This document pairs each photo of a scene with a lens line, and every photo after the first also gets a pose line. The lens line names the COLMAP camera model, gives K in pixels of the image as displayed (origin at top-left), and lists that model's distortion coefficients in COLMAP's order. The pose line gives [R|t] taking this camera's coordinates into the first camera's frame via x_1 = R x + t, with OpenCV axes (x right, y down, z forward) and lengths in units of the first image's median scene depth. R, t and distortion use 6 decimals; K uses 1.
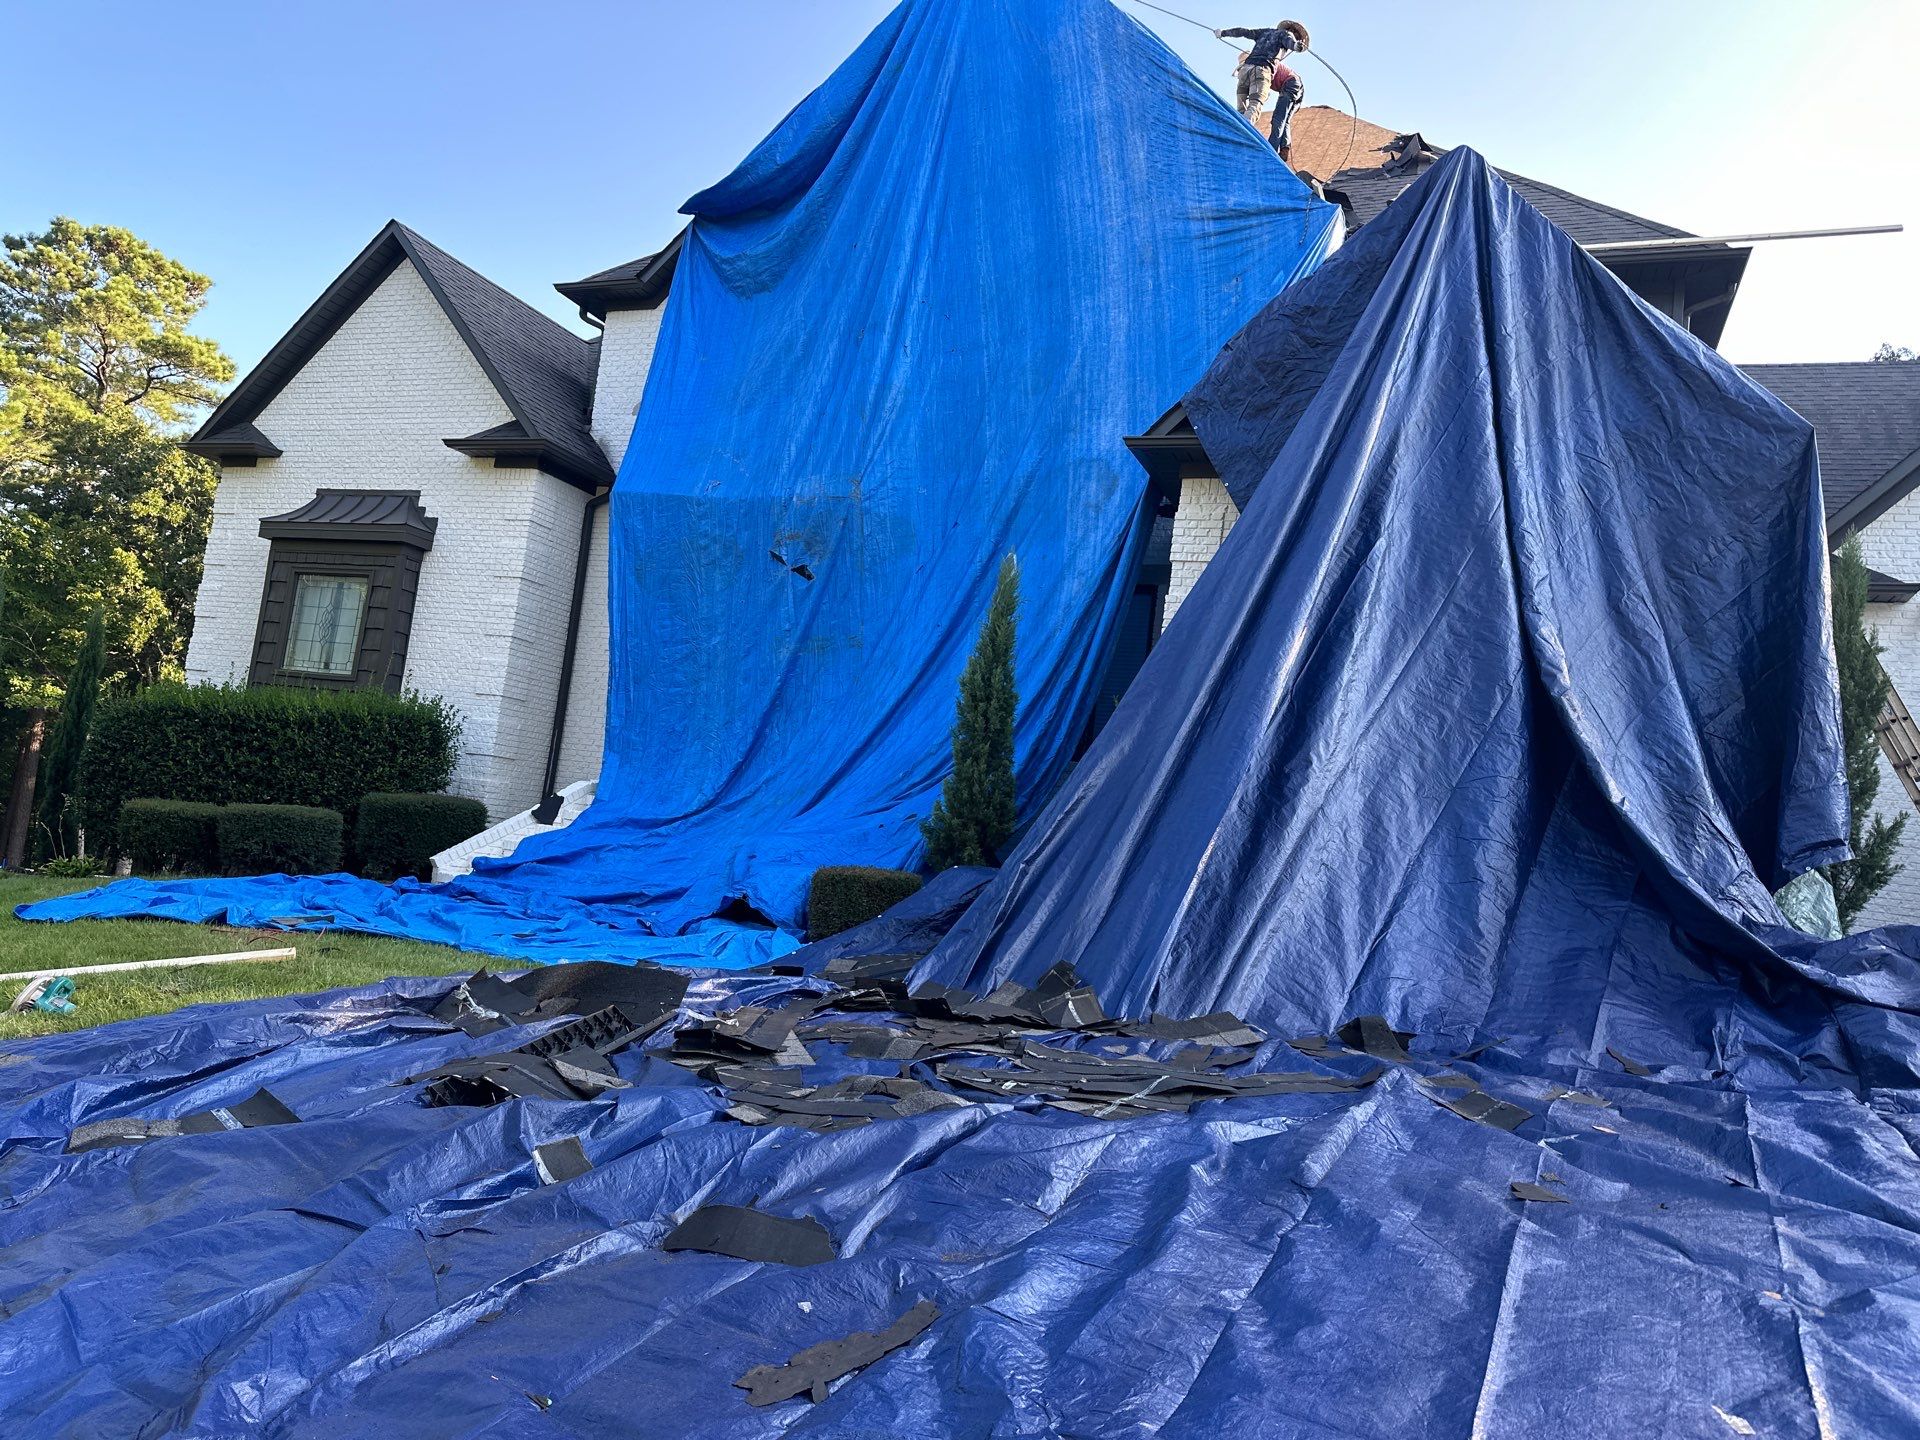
lens RADIAL K [[1334.5, 0, 960.0], [0, 1334.5, 720.0], [0, 0, 1]] dist [0.067479, -0.080626]
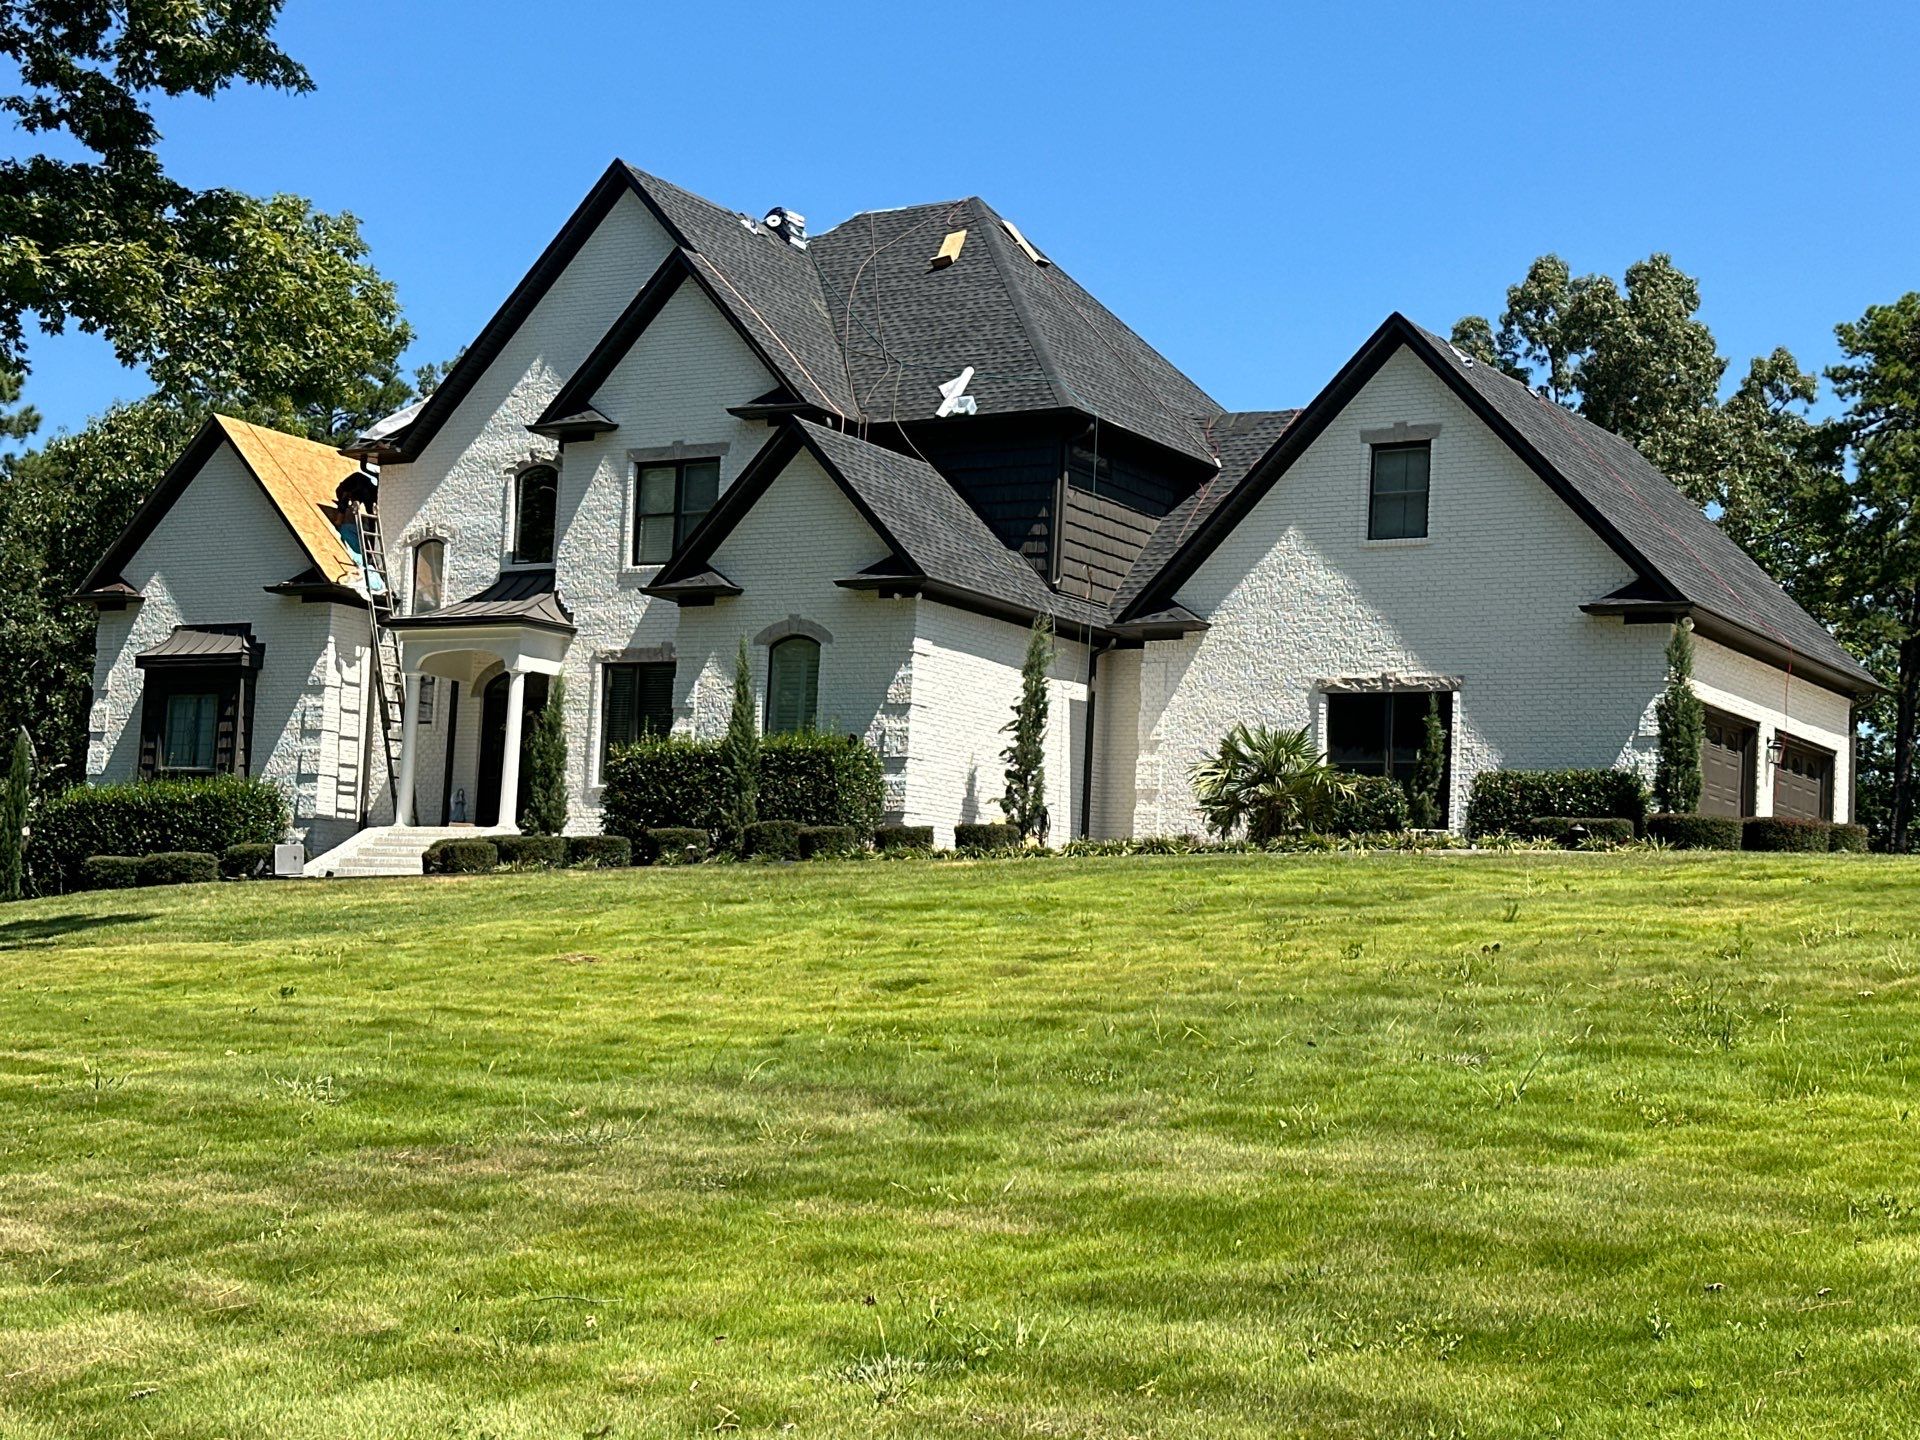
lens RADIAL K [[2860.6, 0, 996.1], [0, 2860.6, 771.2], [0, 0, 1]] dist [0.090729, 0.092520]
pose [[0.985060, -0.083740, -0.150481, 0.832440], [0.083674, 0.996470, -0.006787, 0.061635], [0.150519, -0.005906, 0.988590, -1.910754]]
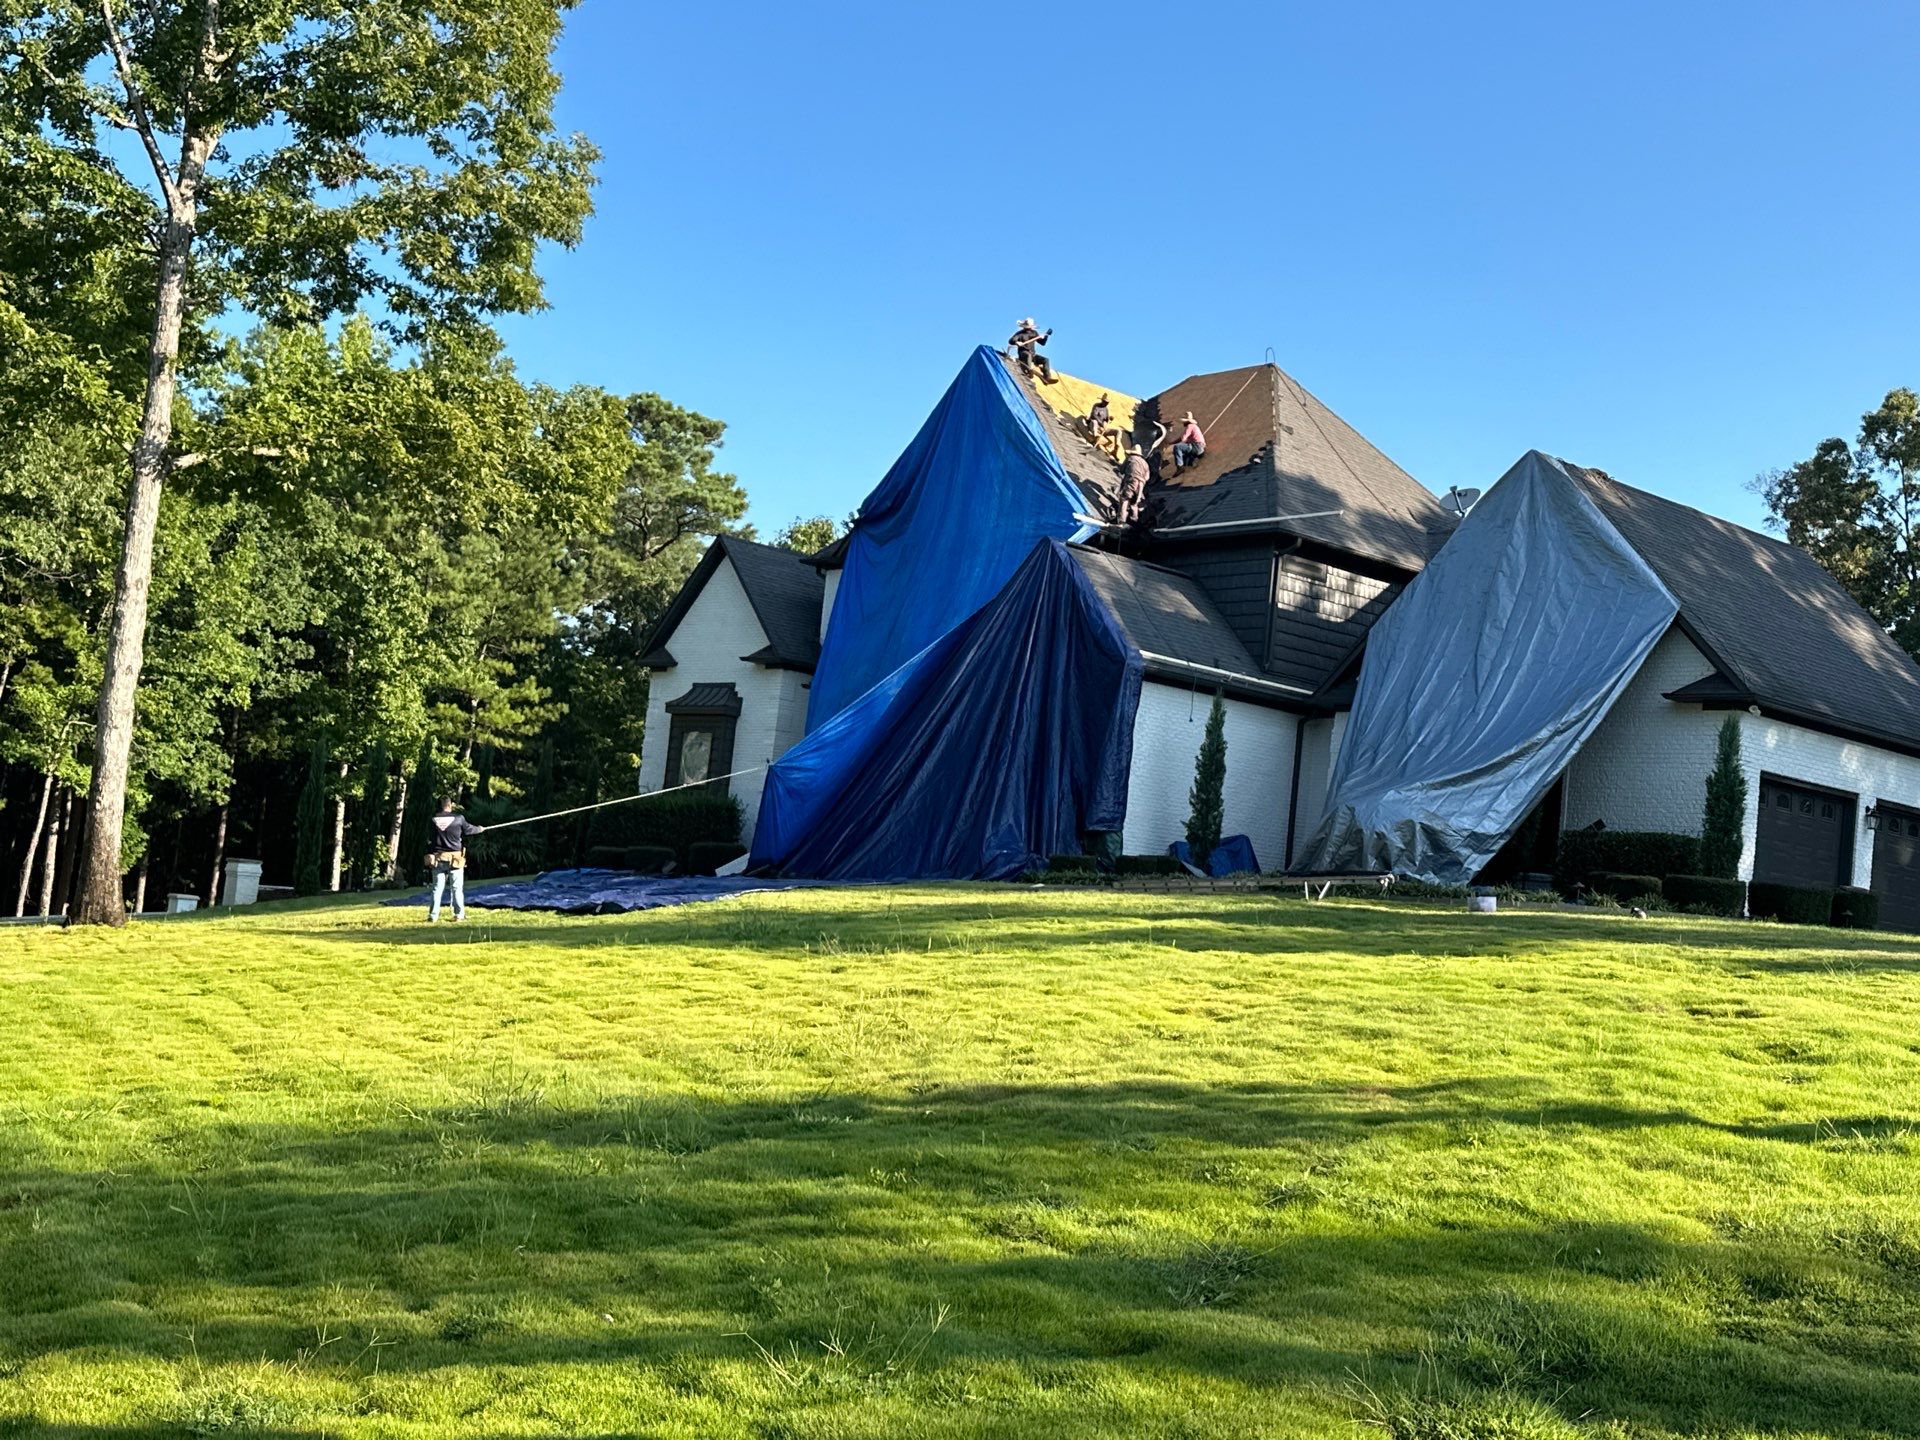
lens RADIAL K [[2082.2, 0, 958.1], [0, 2082.2, 788.8], [0, 0, 1]] dist [0.045455, -0.010560]
pose [[0.897118, -0.051340, -0.438798, 1.272892], [0.047357, 0.998677, -0.020028, 0.052011], [0.439246, -0.002813, 0.898363, -1.624534]]
